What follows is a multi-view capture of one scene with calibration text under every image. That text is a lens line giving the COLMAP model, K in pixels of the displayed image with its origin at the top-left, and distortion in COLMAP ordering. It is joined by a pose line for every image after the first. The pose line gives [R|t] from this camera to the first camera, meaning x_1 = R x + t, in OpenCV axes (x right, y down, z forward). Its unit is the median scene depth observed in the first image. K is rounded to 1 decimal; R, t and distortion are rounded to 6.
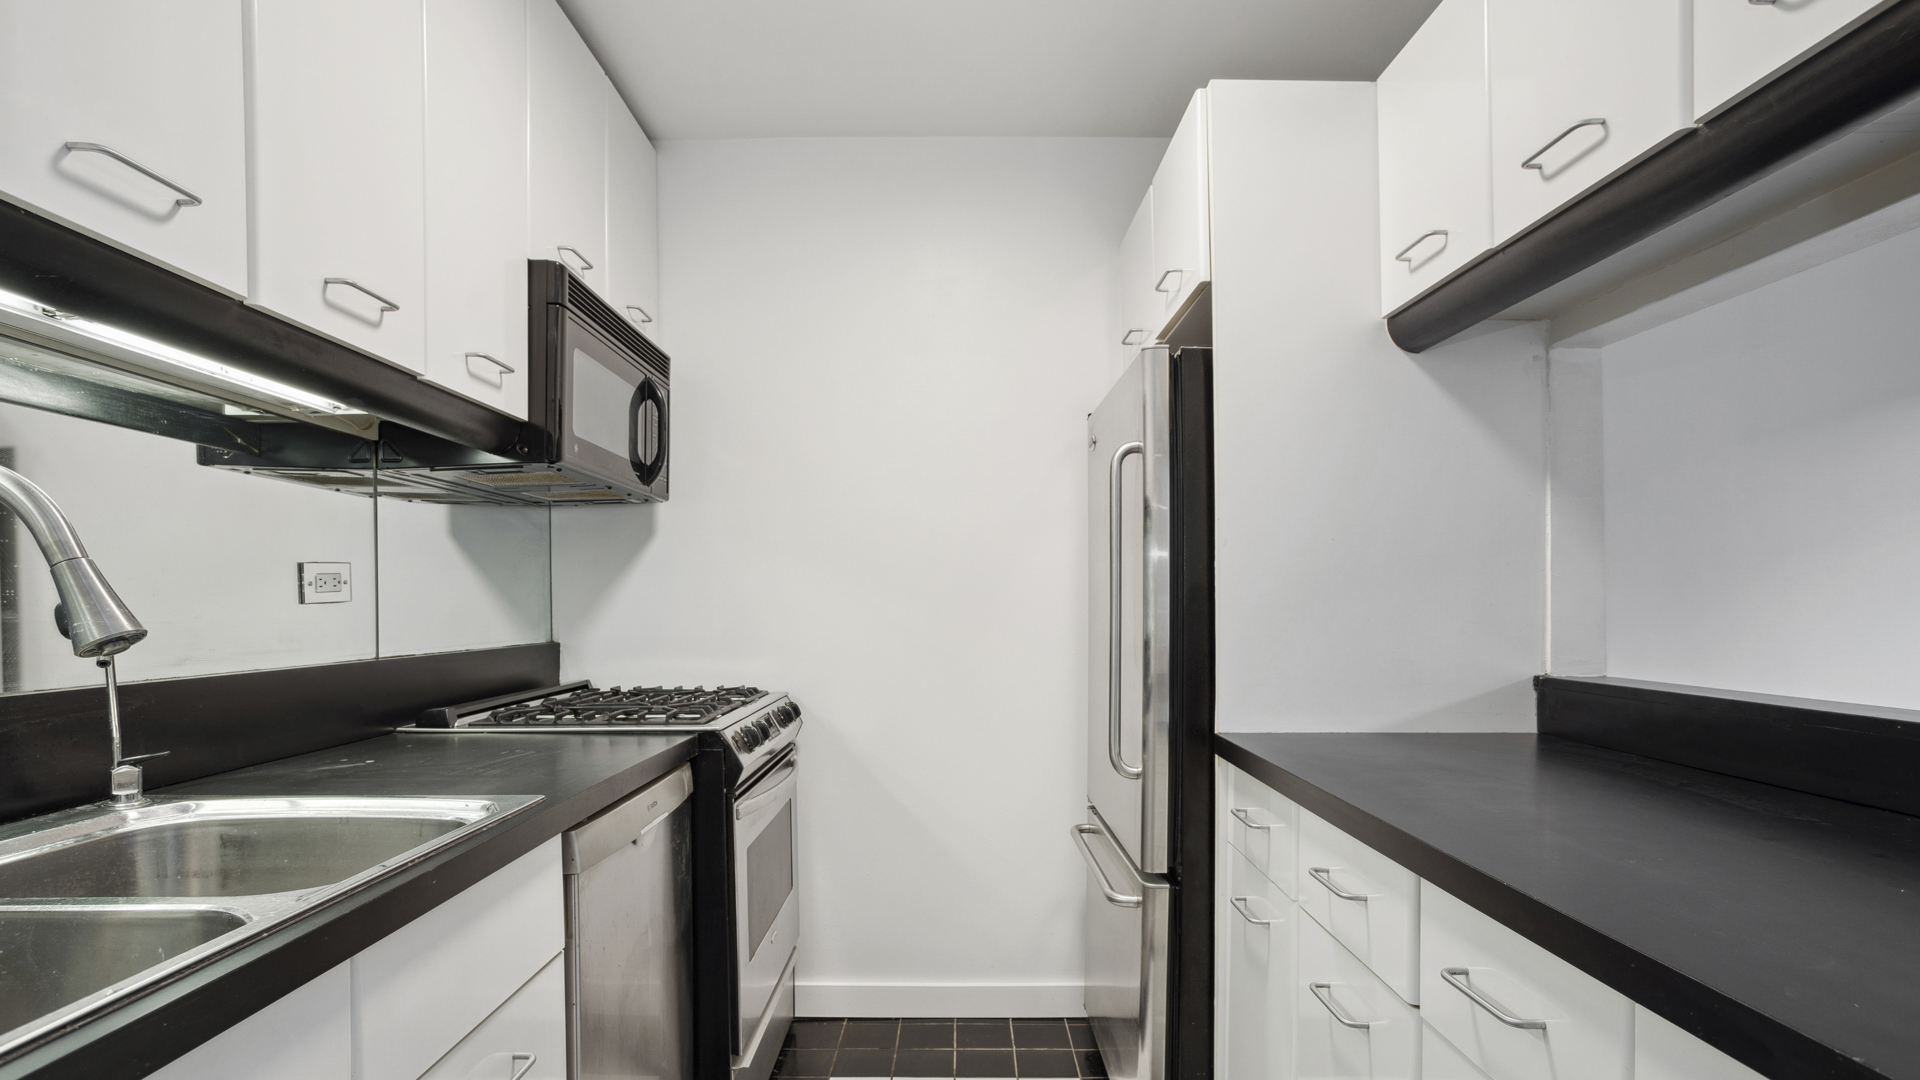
lens RADIAL K [[949.1, 0, 951.9], [0, 949.1, 559.9], [0, 0, 1]] dist [-0.000720, -0.000090]
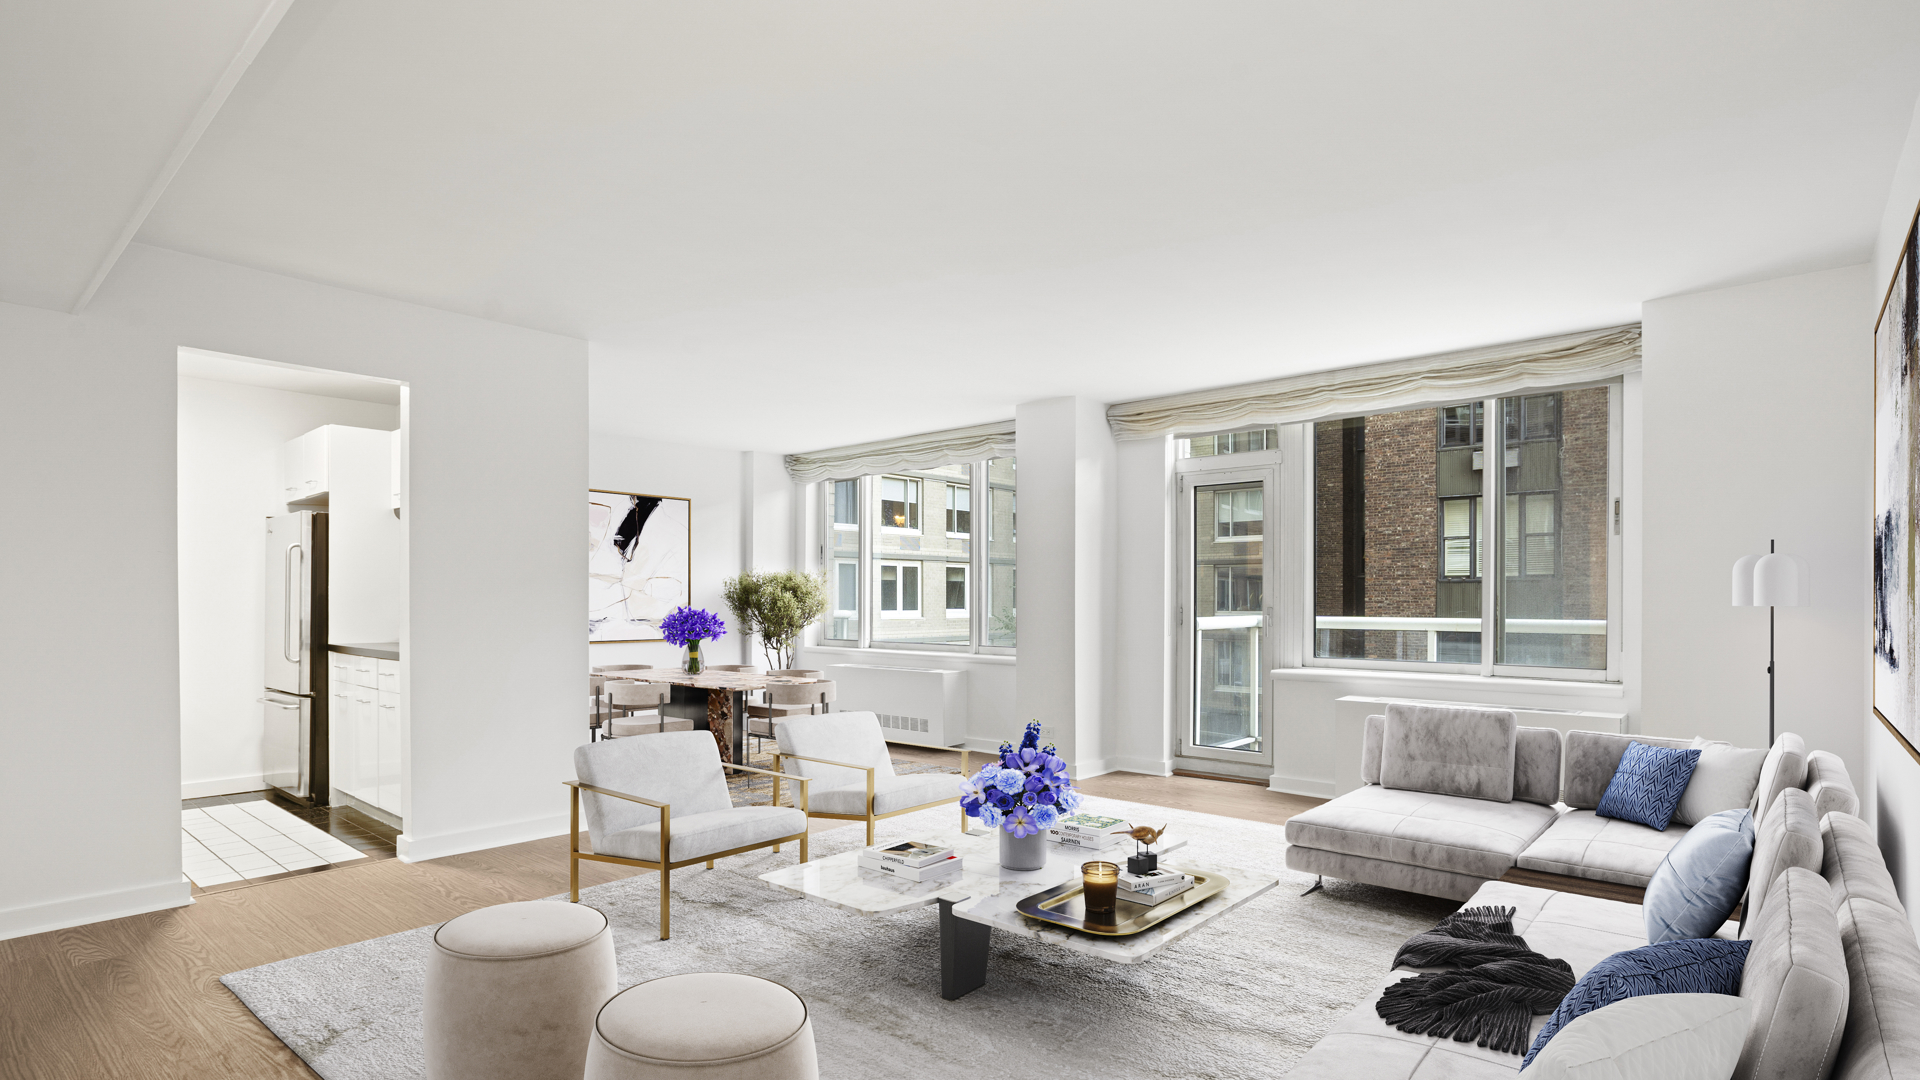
lens RADIAL K [[923.0, 0, 960.2], [0, 923.0, 595.2], [0, 0, 1]] dist [-0.000910, -0.000105]
pose [[0.680475, 0.006768, 0.732740, -0.492042], [0.005739, 0.999877, -0.014565, 0.078496], [-0.732749, 0.014116, 0.680352, -2.398203]]
